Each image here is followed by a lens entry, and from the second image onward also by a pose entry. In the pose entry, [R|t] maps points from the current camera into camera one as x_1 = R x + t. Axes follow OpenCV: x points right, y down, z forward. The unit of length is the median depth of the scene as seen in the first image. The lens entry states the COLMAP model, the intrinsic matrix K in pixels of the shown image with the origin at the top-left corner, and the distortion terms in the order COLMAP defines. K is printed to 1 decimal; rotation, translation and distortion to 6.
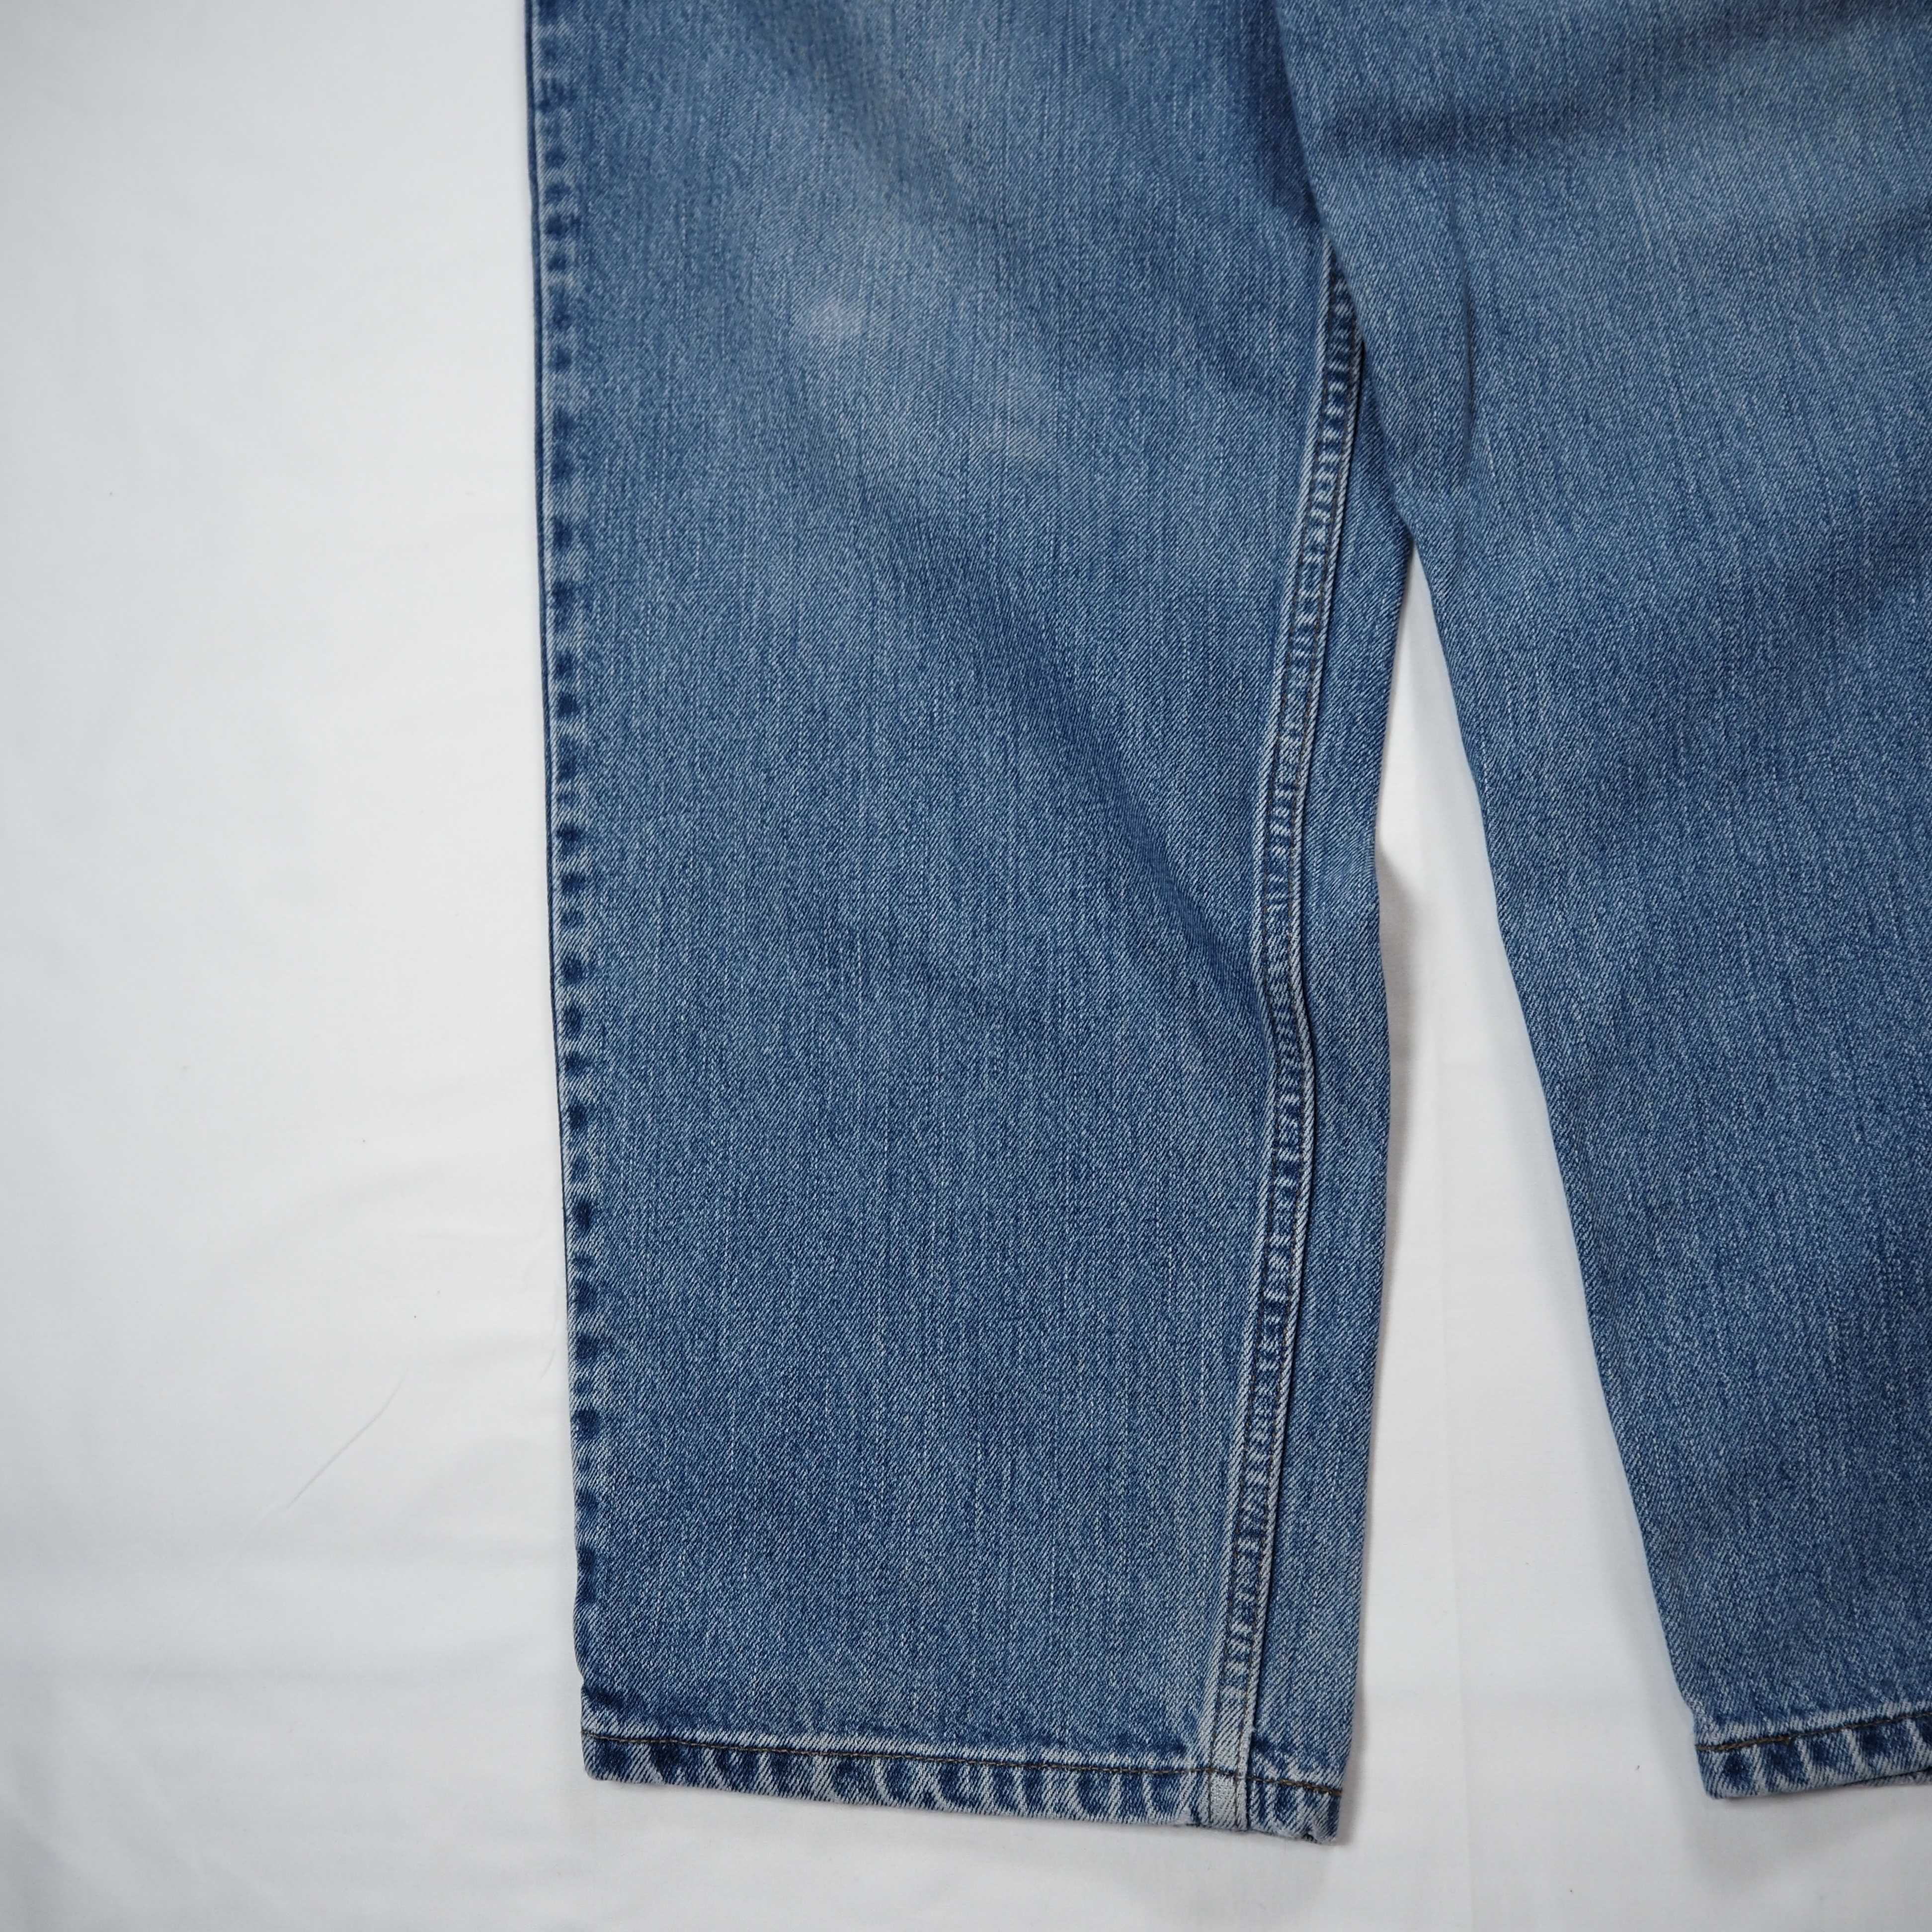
lens RADIAL K [[2179.9, 0, 992.5], [0, 2179.9, 1033.1], [0, 0, 1]] dist [-0.054645, 0.023788]
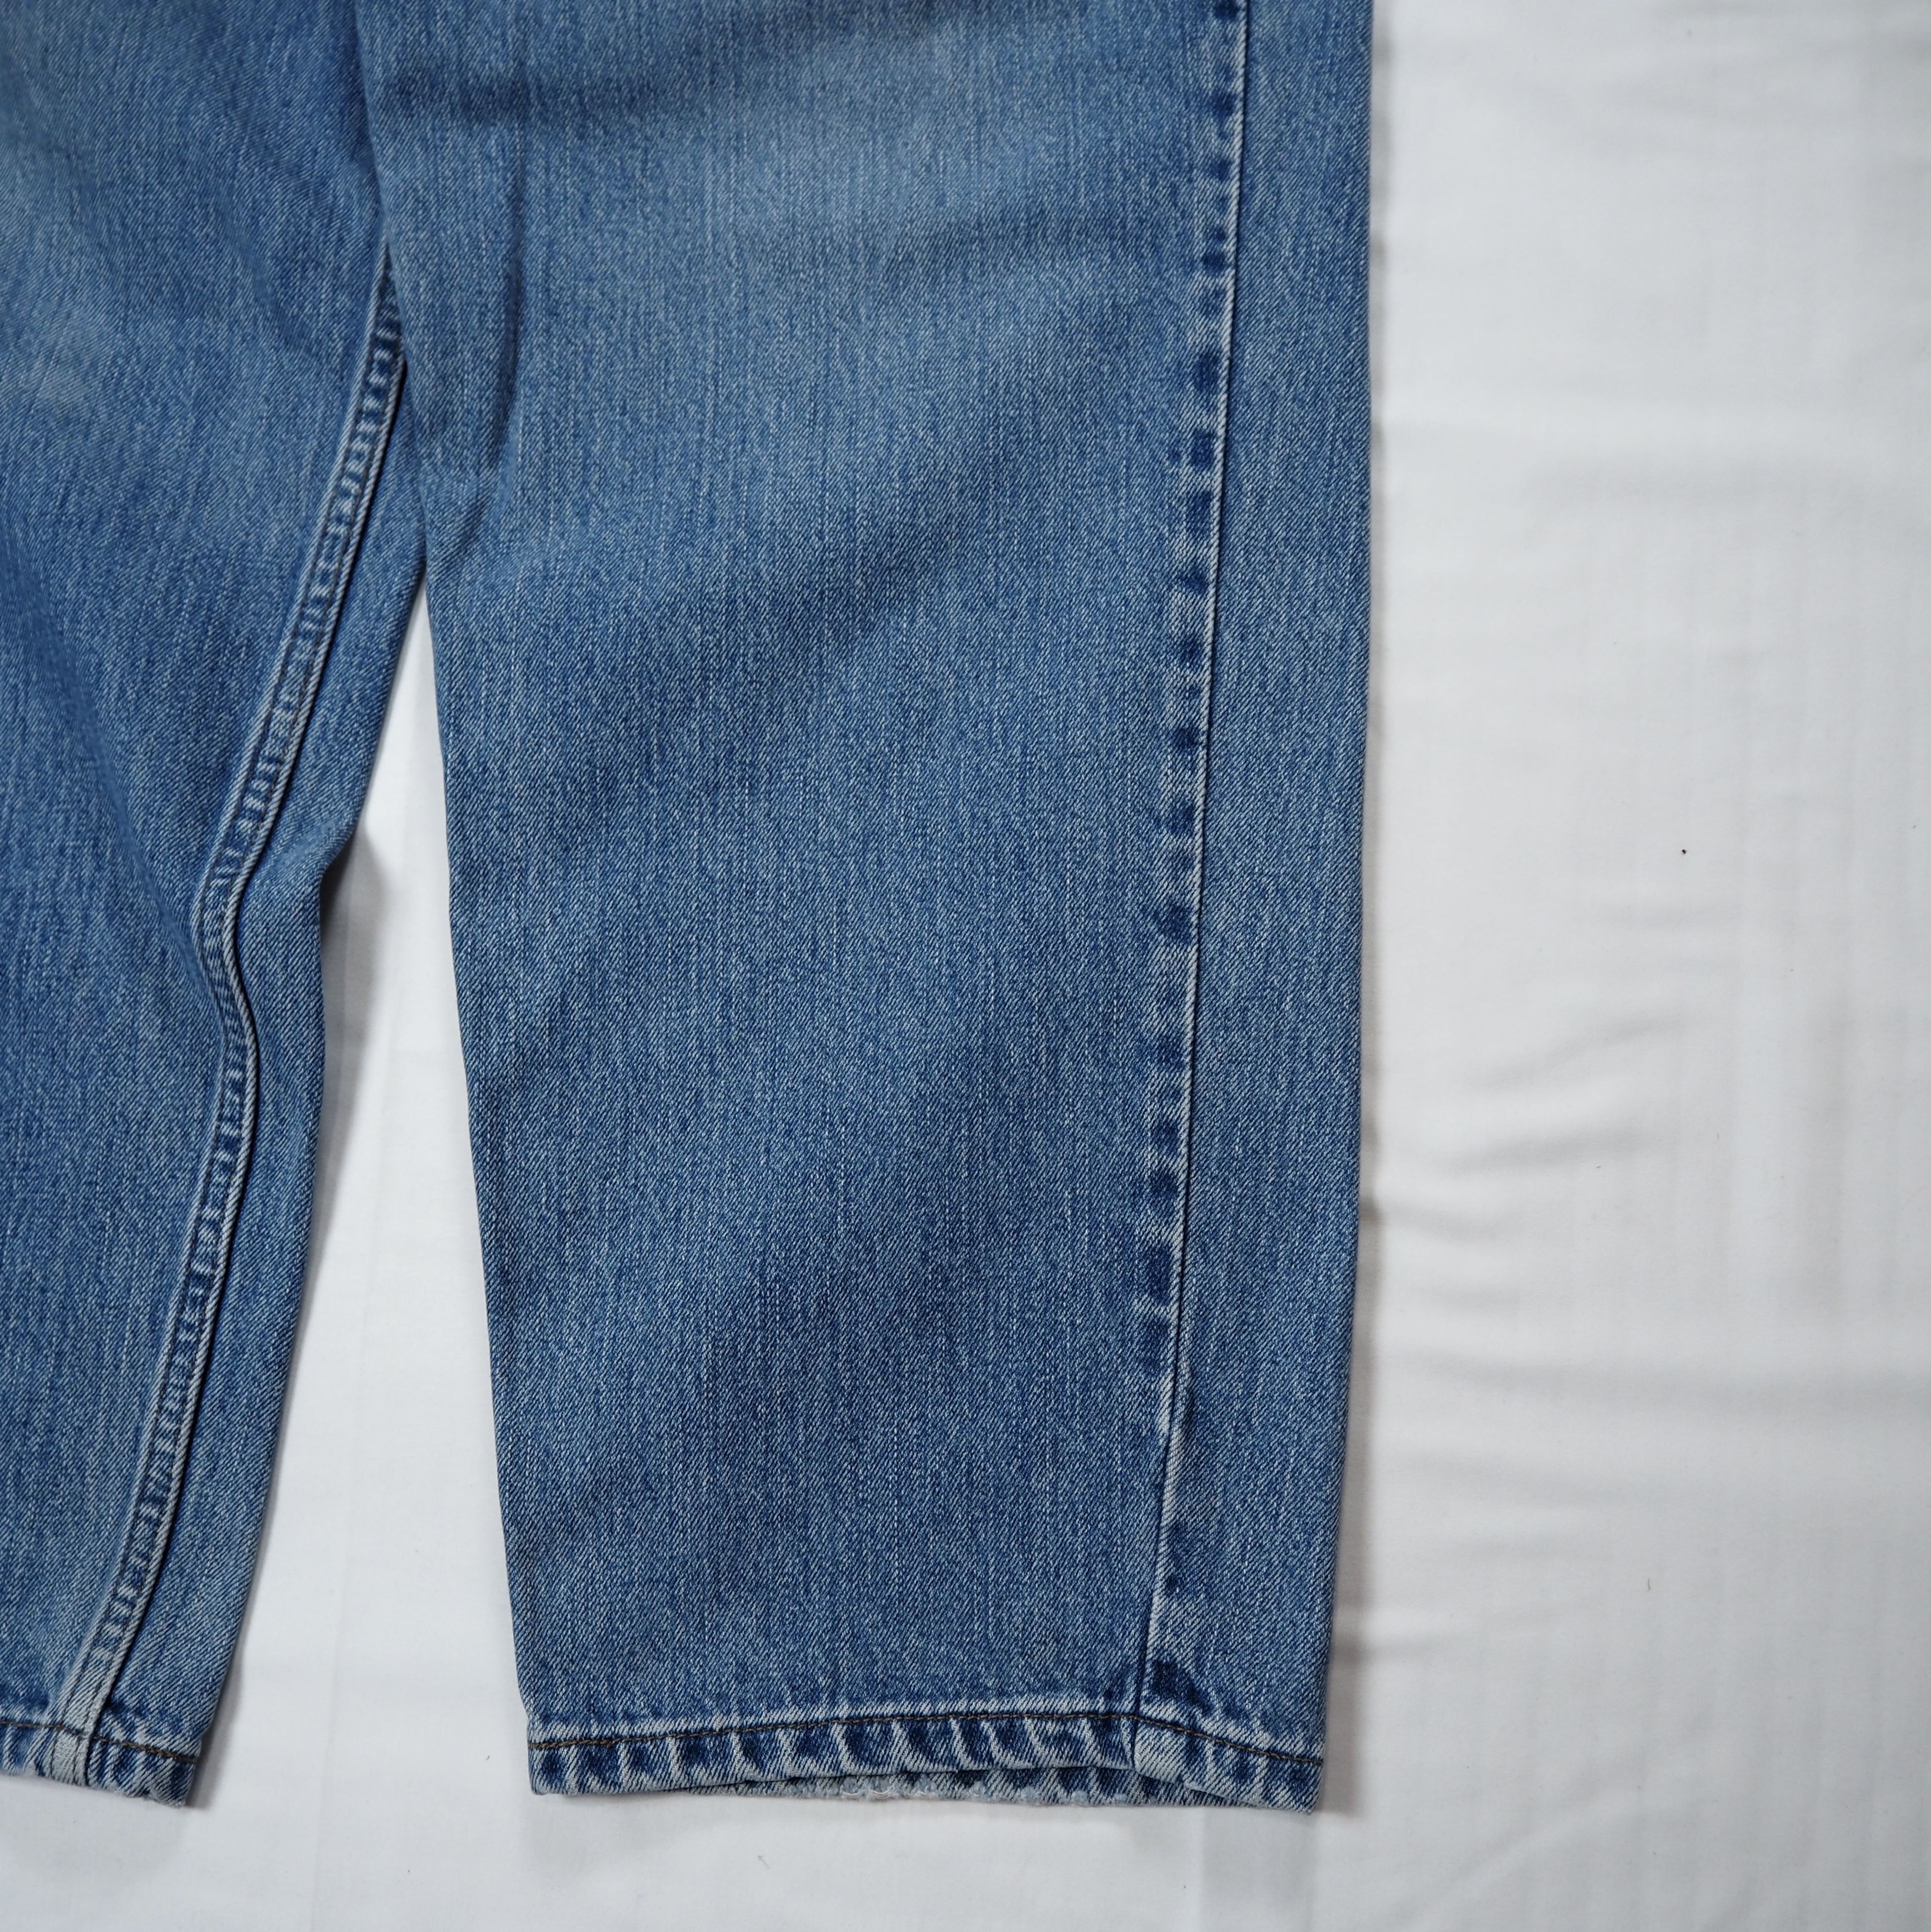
lens RADIAL K [[2179.6, 0, 973.7], [0, 2179.6, 1093.3], [0, 0, 1]] dist [-0.054645, 0.023788]
pose [[0.995019, 0.080728, 0.058486, 0.418260], [-0.084089, 0.994800, 0.057466, -0.046800], [-0.053542, -0.062098, 0.996633, -0.010237]]
